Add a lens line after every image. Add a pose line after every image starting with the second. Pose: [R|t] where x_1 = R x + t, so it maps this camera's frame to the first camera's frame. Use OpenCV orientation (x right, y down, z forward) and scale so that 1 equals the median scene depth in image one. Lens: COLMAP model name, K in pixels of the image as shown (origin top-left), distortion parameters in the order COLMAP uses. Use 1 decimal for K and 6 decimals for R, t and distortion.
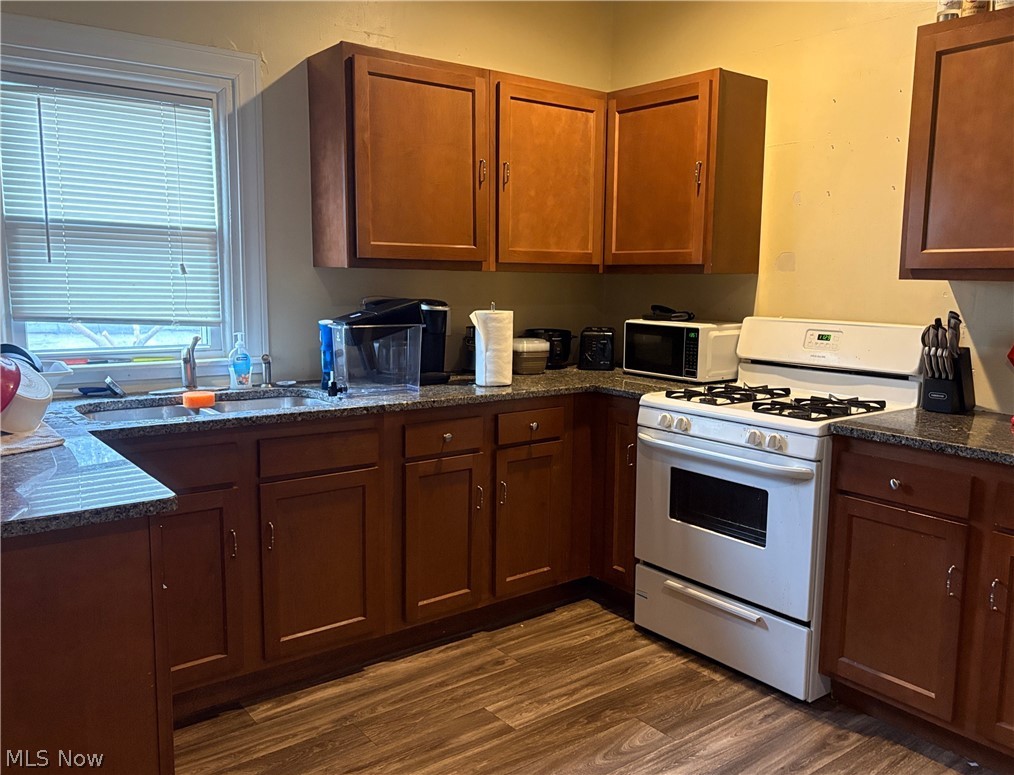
lens RADIAL K [[856.6, 0, 588.6], [0, 856.6, 390.4], [0, 0, 1]] dist [0.086485, -0.113238]
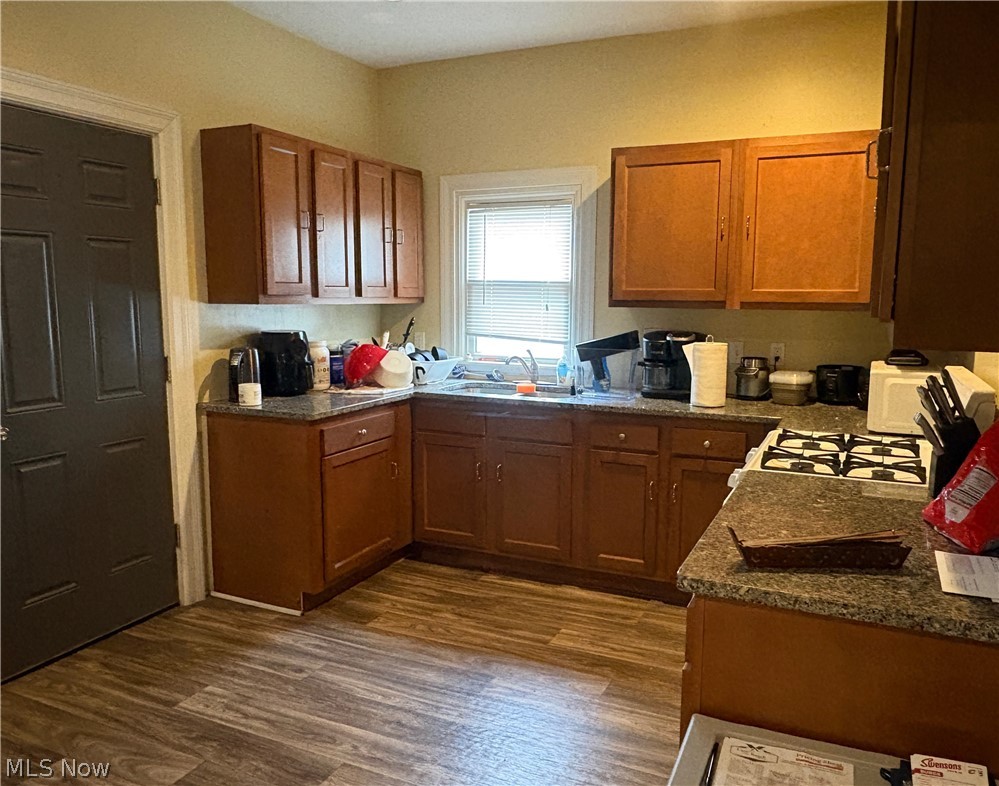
lens RADIAL K [[793.5, 0, 499.5], [0, 793.5, 393.0], [0, 0, 1]] dist [-0.006549, -0.001729]
pose [[0.426571, 0.105244, -0.898310, 0.762196], [-0.121593, 0.990864, 0.058348, -0.053704], [0.896243, 0.084338, 0.435471, 0.272116]]
